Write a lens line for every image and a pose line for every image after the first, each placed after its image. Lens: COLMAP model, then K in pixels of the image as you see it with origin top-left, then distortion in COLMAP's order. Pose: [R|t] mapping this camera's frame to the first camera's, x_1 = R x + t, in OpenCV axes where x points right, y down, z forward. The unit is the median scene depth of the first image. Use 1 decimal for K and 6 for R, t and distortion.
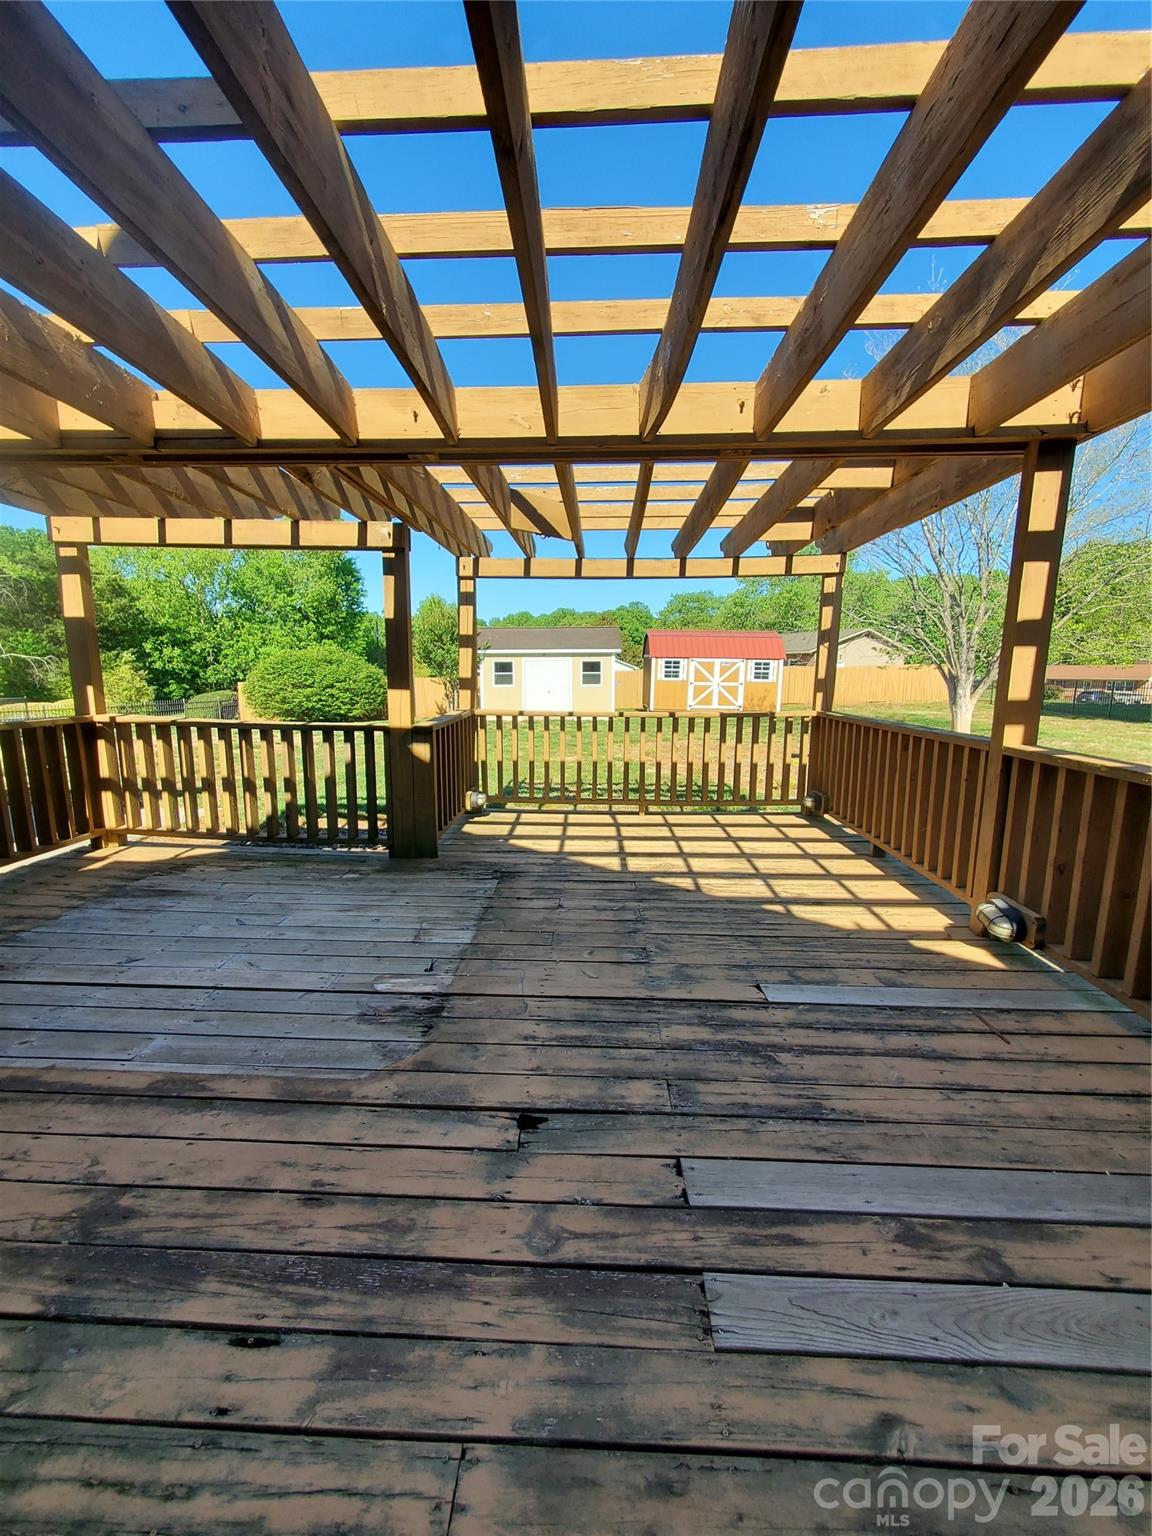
lens RADIAL K [[614.0, 0, 570.5], [0, 614.0, 765.6], [0, 0, 1]] dist [0.003643, -0.000128]
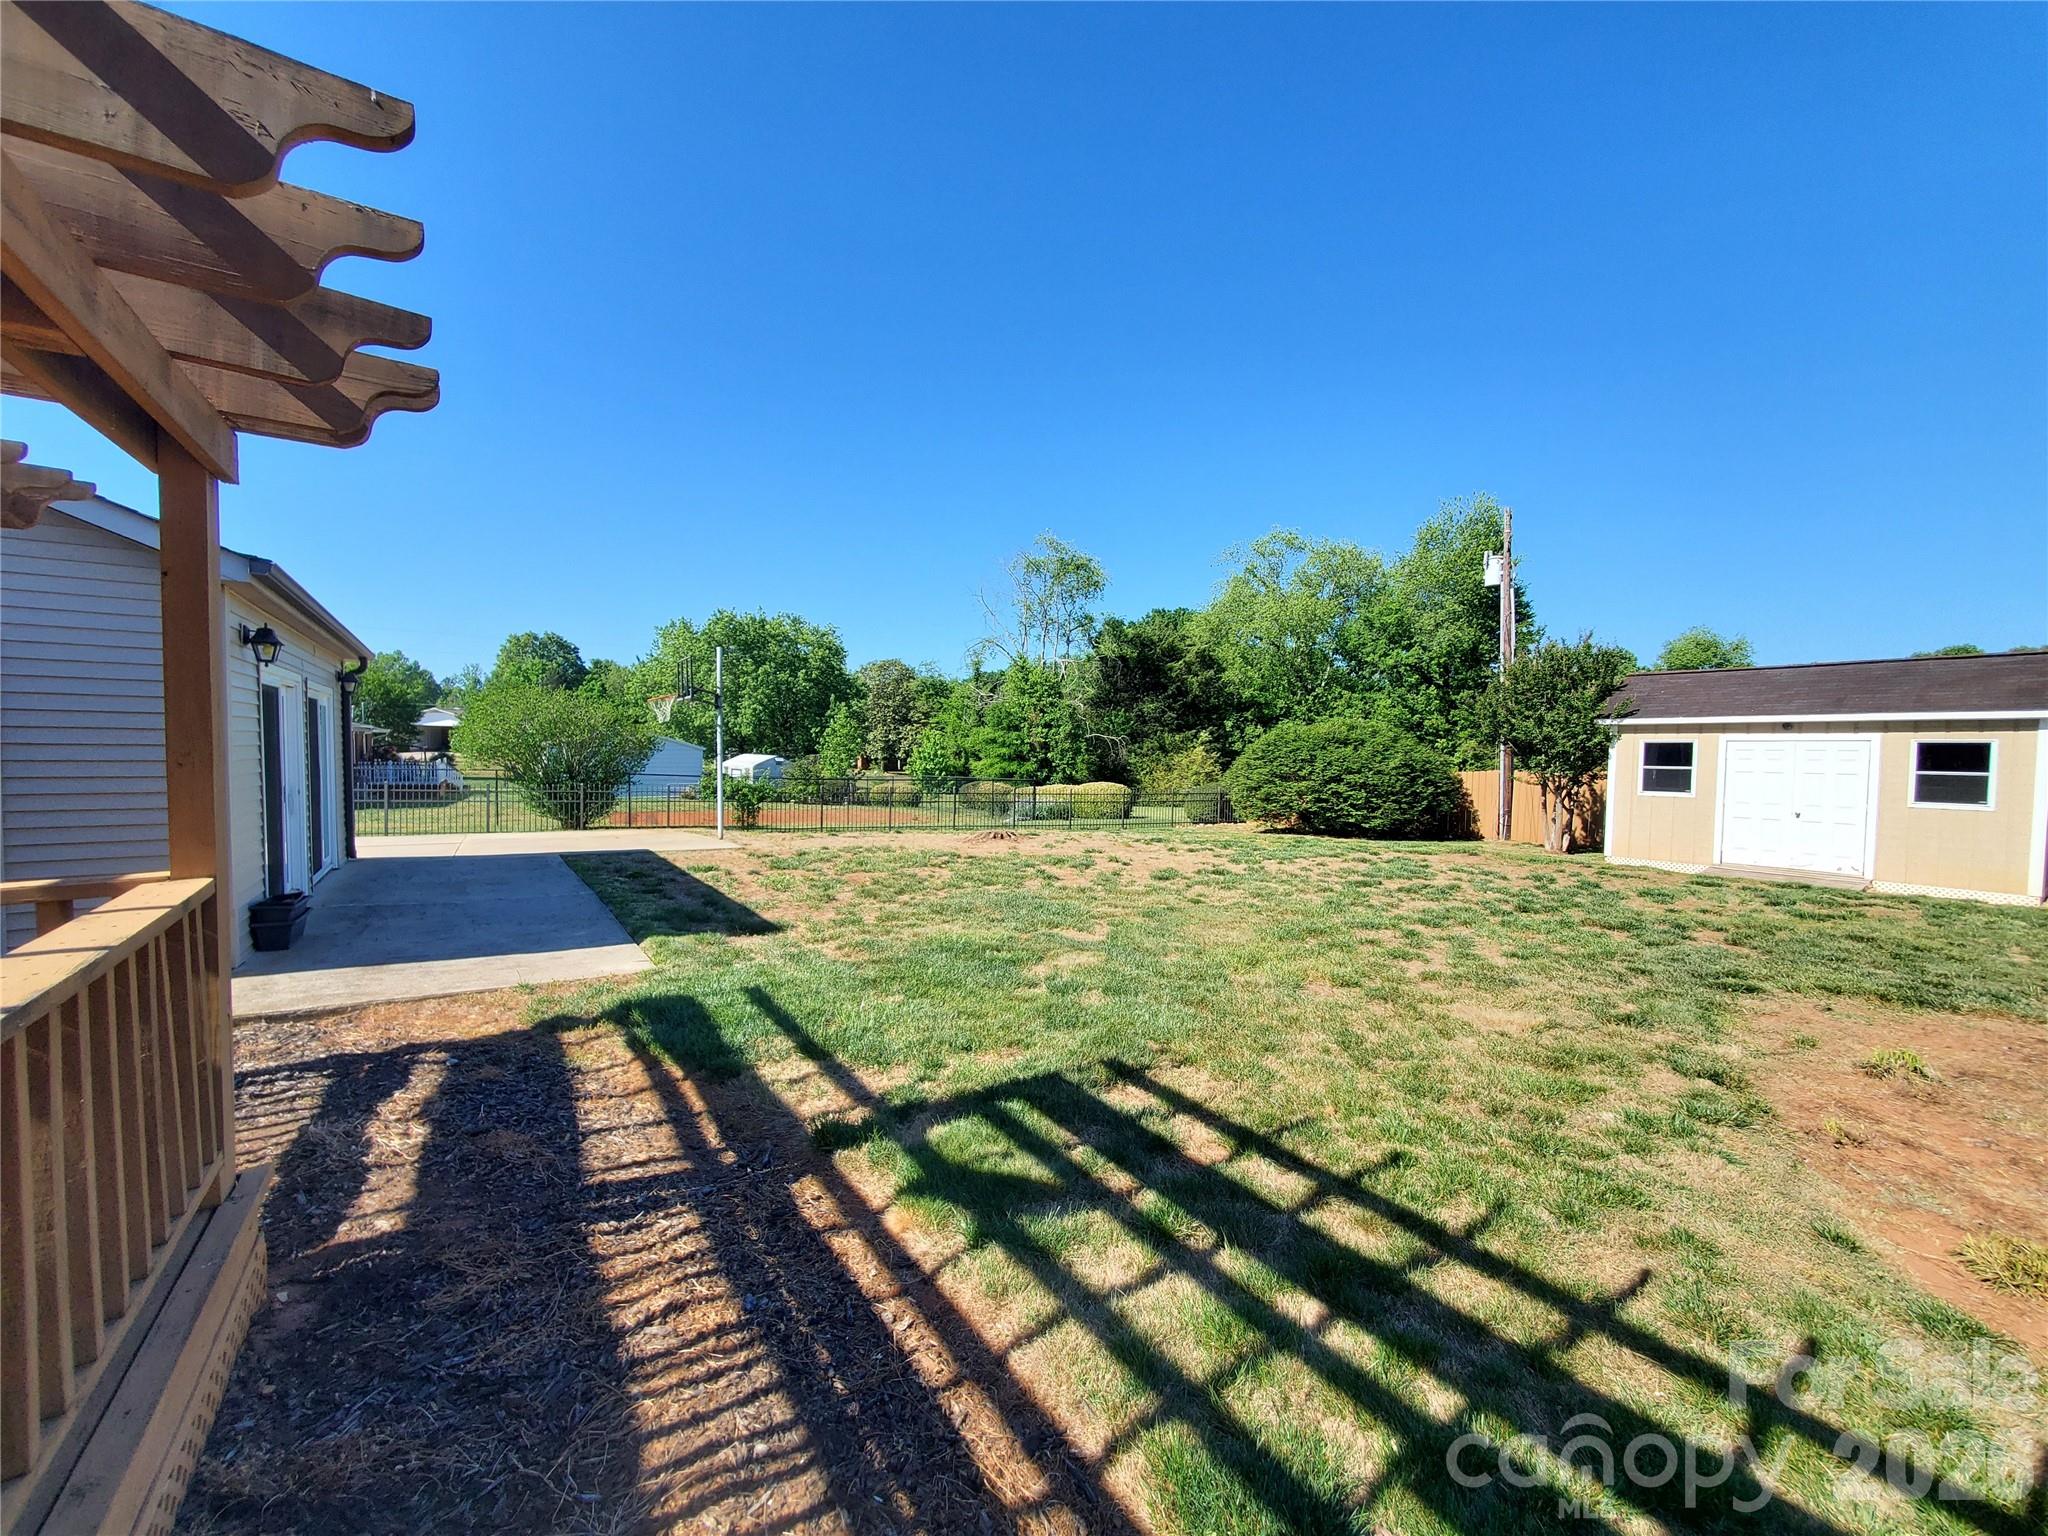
lens RADIAL K [[818.7, 0, 1014.4], [0, 818.7, 784.4], [0, 0, 1]] dist [0.003643, -0.000128]
pose [[0.590423, 0.044950, -0.805841, 0.099242], [-0.139138, 0.989168, -0.046768, -0.037856], [0.795010, 0.139736, 0.590282, 0.231277]]
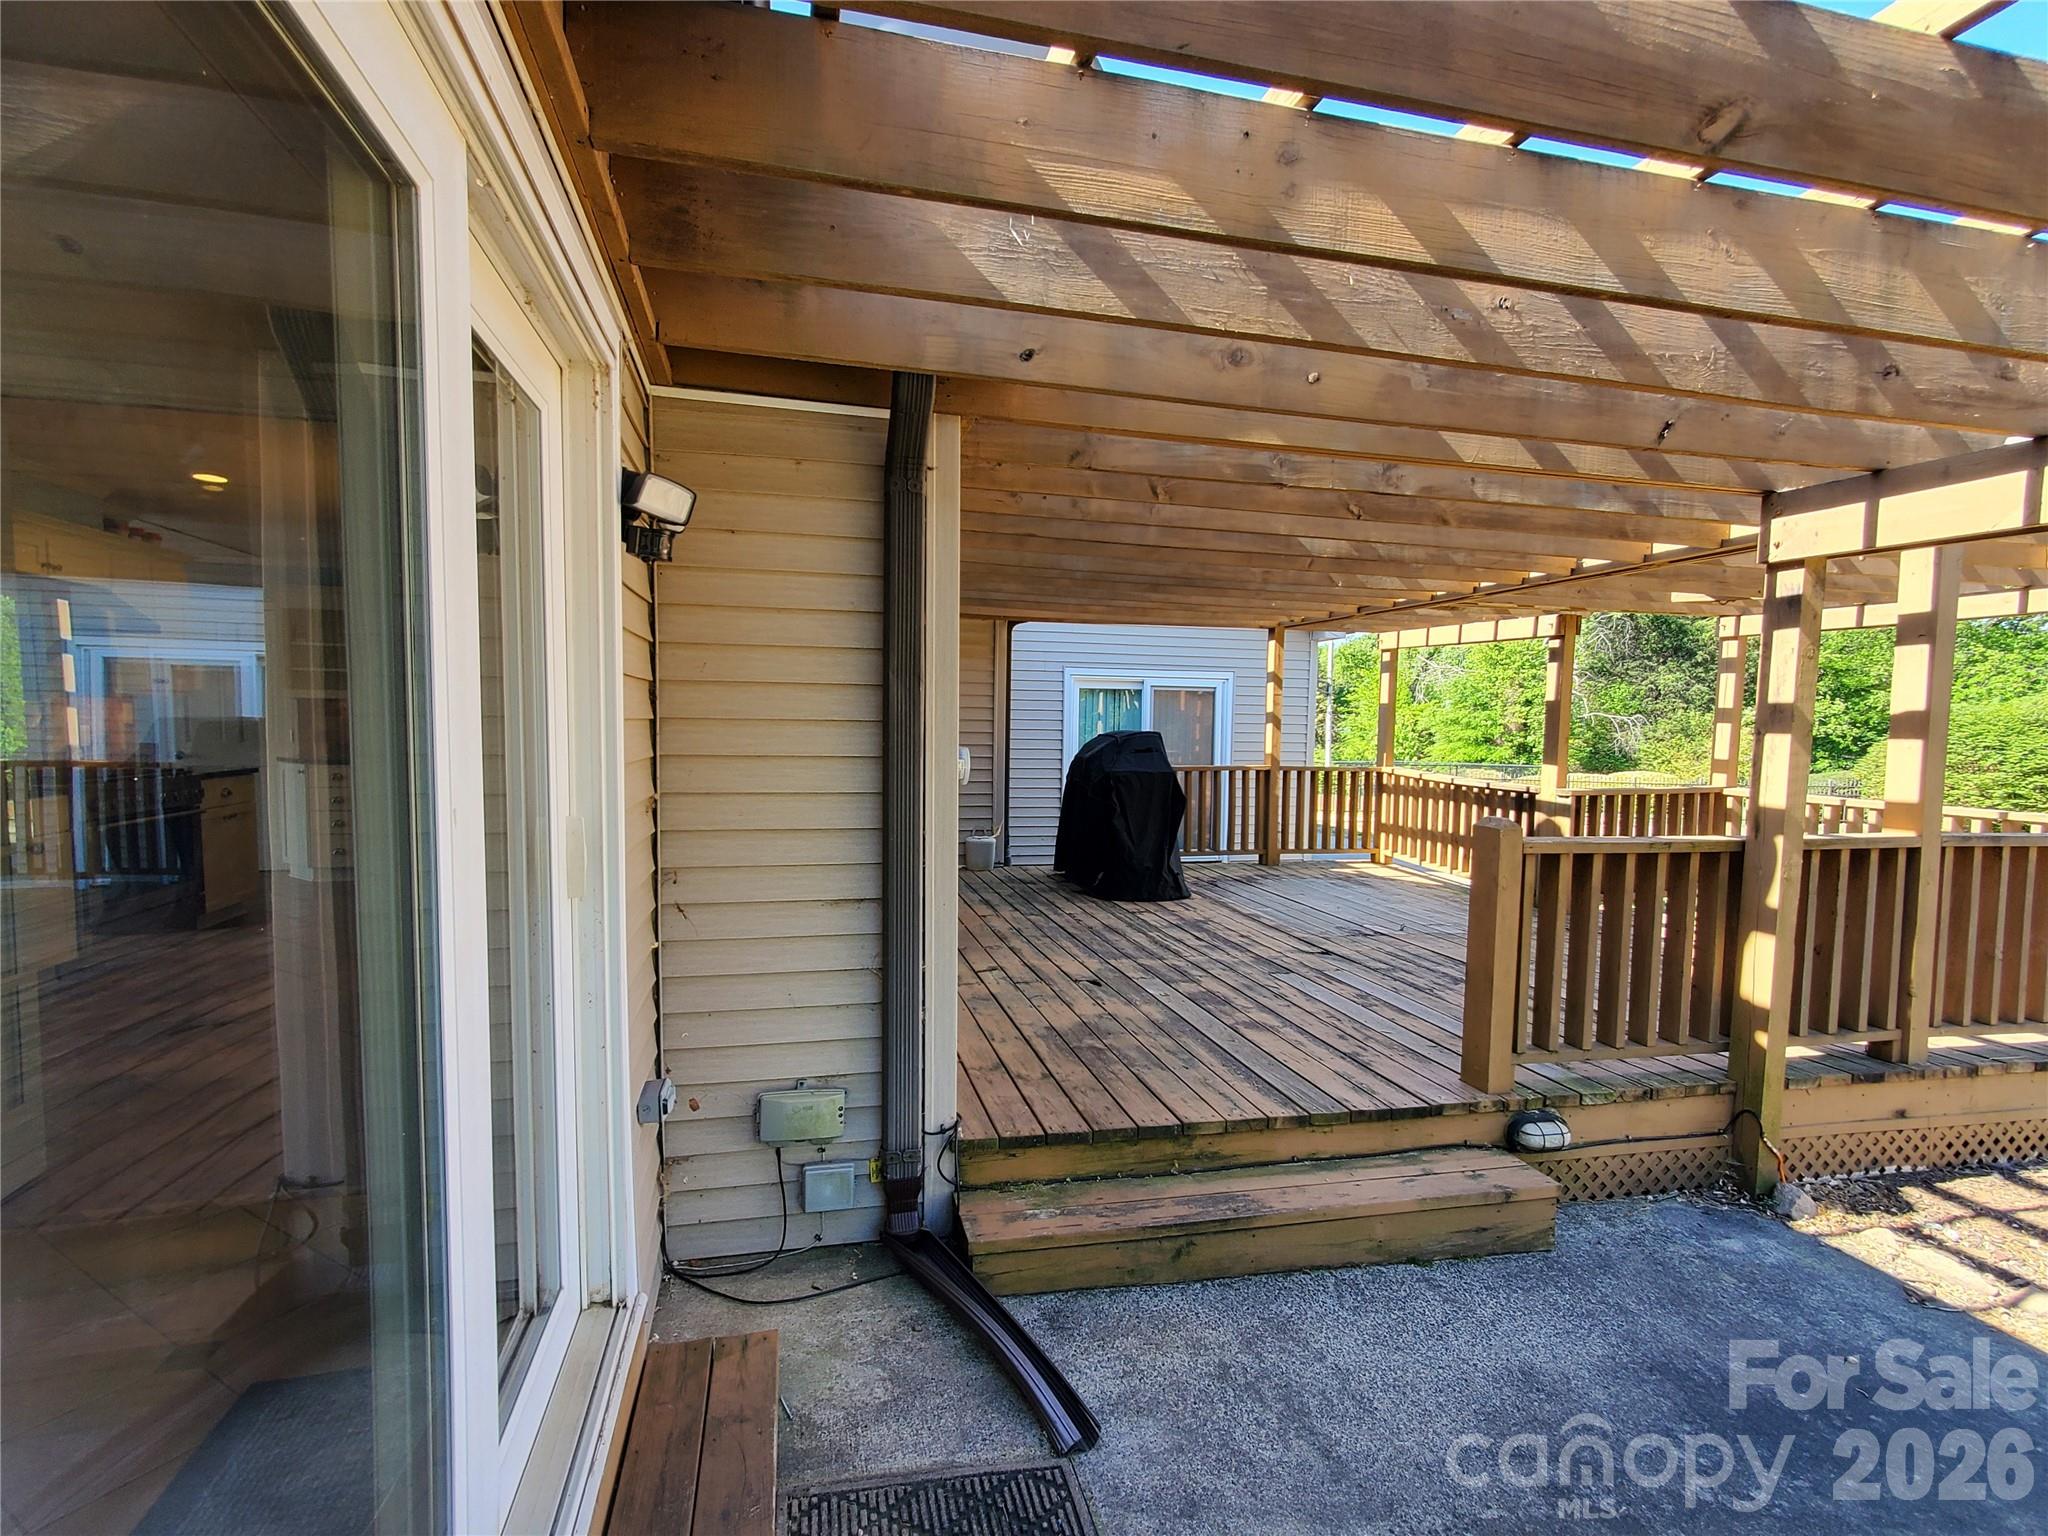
lens RADIAL K [[993.4, 0, 1022.8], [0, 993.4, 780.7], [0, 0, 1]] dist [0.018358, 0.000263]
pose [[0.275770, 0.060402, -0.959324, 0.200346], [-0.163769, 0.986384, 0.015028, 0.008781], [0.947170, 0.152963, 0.281907, -0.070533]]
